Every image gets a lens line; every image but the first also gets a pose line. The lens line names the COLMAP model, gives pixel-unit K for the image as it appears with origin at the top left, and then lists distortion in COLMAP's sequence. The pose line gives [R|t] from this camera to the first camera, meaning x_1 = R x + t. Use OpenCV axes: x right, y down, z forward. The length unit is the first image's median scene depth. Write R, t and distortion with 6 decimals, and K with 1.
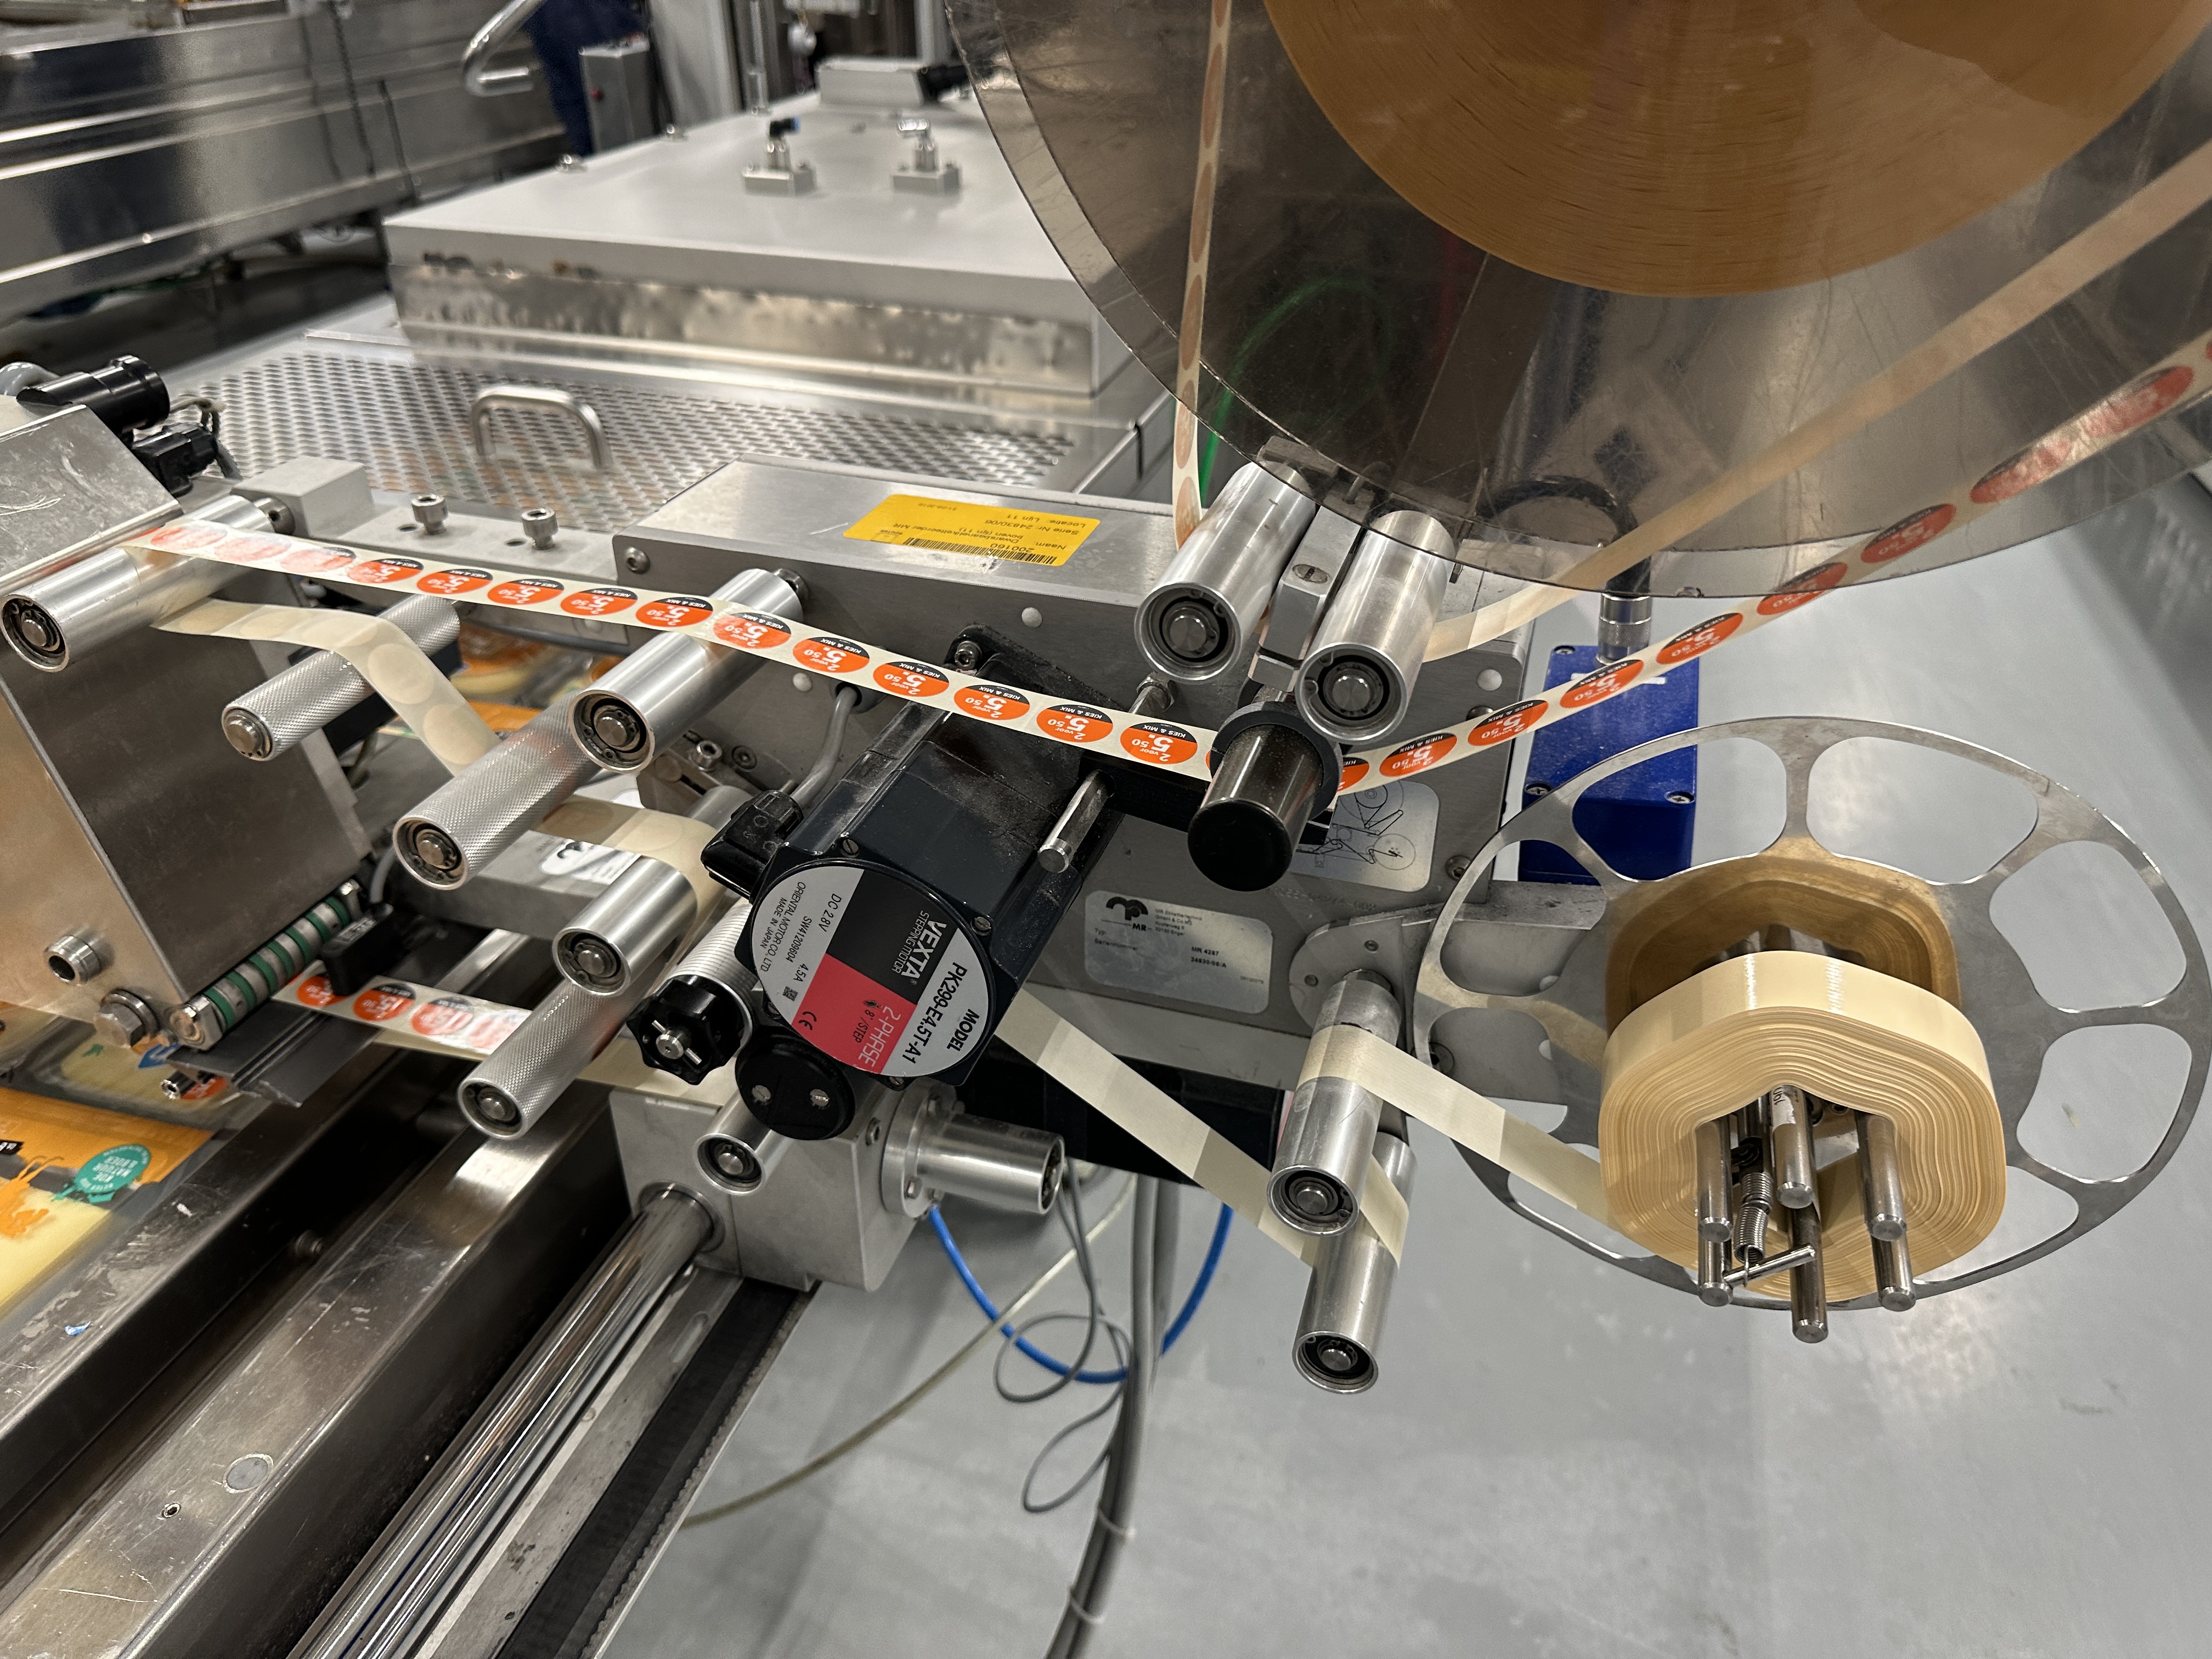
lens RADIAL K [[1577.5, 0, 1095.7], [0, 1577.5, 837.5], [0, 0, 1]] dist [0.080836, -0.072942]
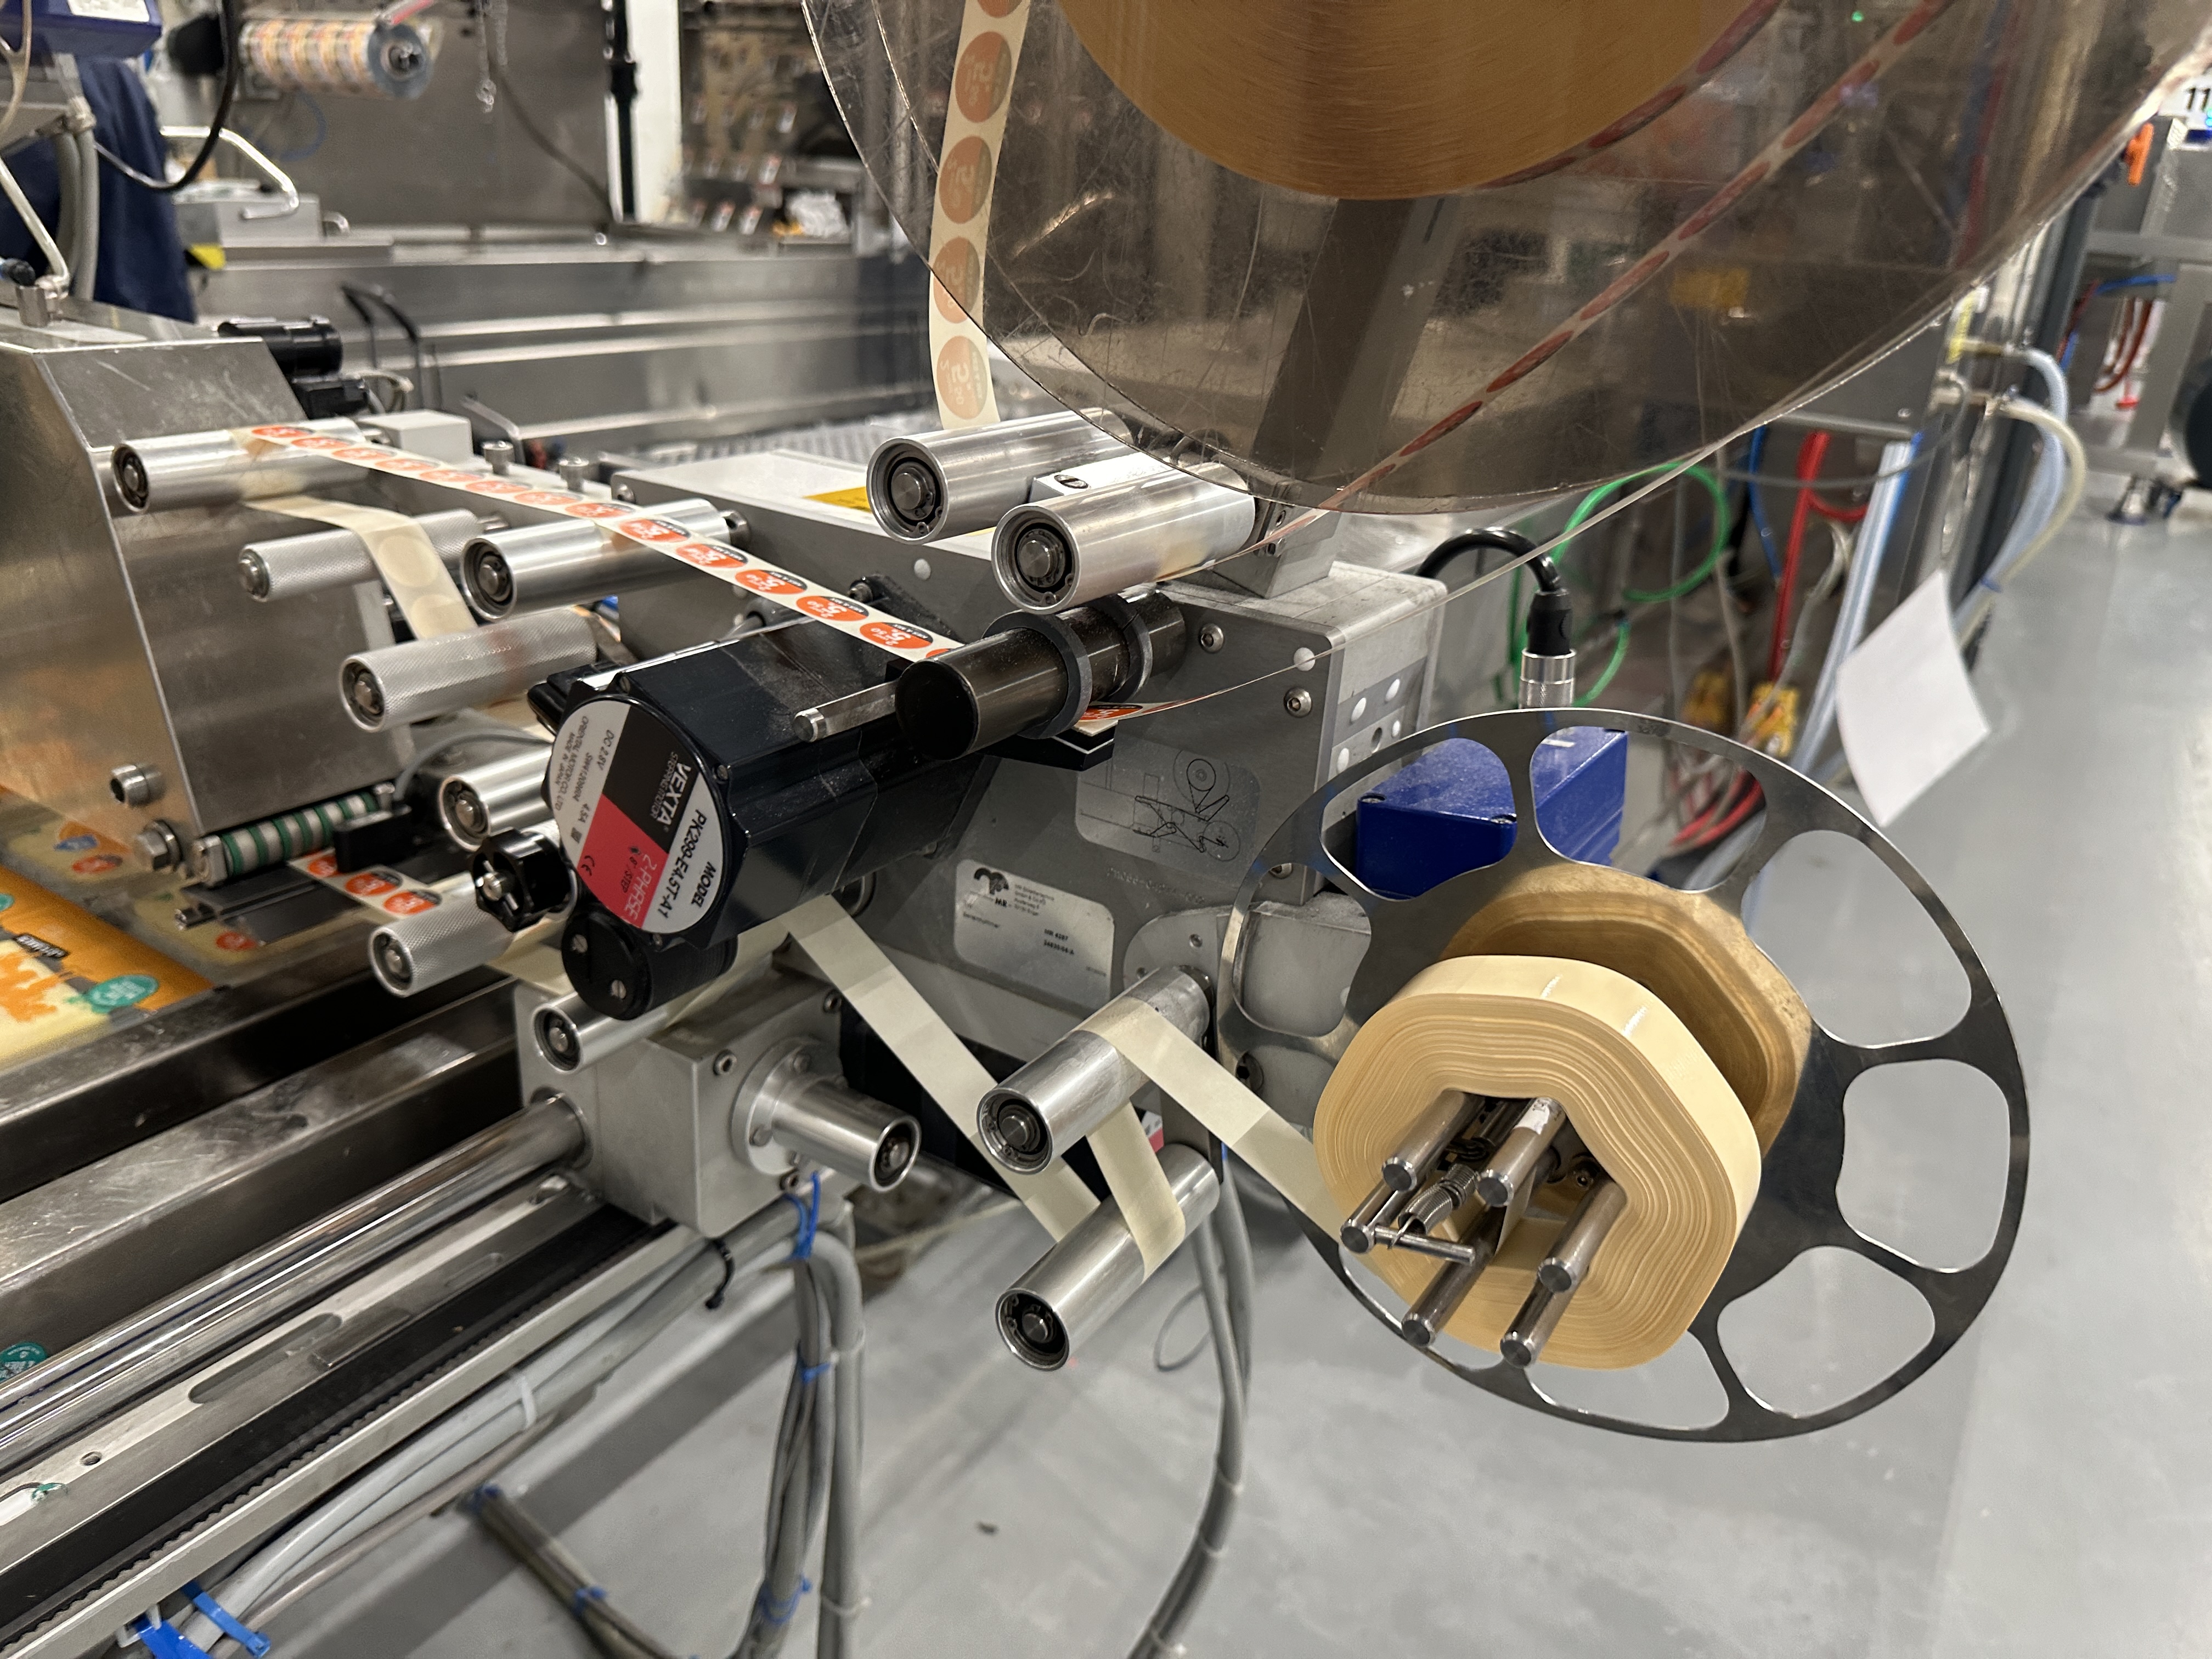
lens RADIAL K [[1561.5, 0, 1114.9], [0, 1561.5, 823.0], [0, 0, 1]] dist [0.057419, -0.072508]
pose [[0.965657, 0.154832, -0.208647, 0.318124], [-0.188910, 0.969733, -0.154693, 0.157851], [0.178380, 0.188796, 0.965679, 0.040775]]
